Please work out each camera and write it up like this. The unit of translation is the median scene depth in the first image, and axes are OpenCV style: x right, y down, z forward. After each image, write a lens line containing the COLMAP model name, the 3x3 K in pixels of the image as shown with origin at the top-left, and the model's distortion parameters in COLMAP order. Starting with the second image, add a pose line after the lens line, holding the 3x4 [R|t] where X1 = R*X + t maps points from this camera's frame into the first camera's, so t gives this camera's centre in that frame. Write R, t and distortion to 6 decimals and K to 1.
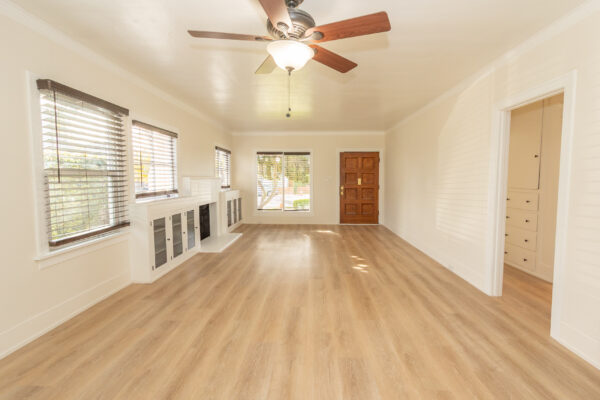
lens RADIAL K [[282.8, 0, 304.0], [0, 282.8, 200.0], [0, 0, 1]] dist [0.011078, -0.001686]
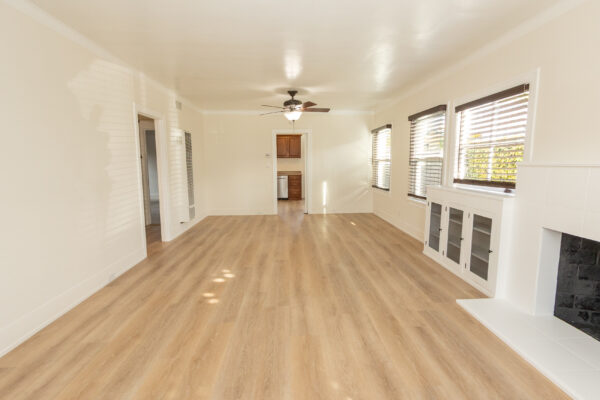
lens RADIAL K [[282.8, 0, 296.2], [0, 282.8, 197.2], [0, 0, 1]] dist [0.011078, -0.001686]
pose [[-0.998024, 0.013331, -0.061404, 0.046984], [0.000567, 0.979106, 0.203351, -0.151804], [0.062832, 0.202915, -0.977179, 1.838005]]
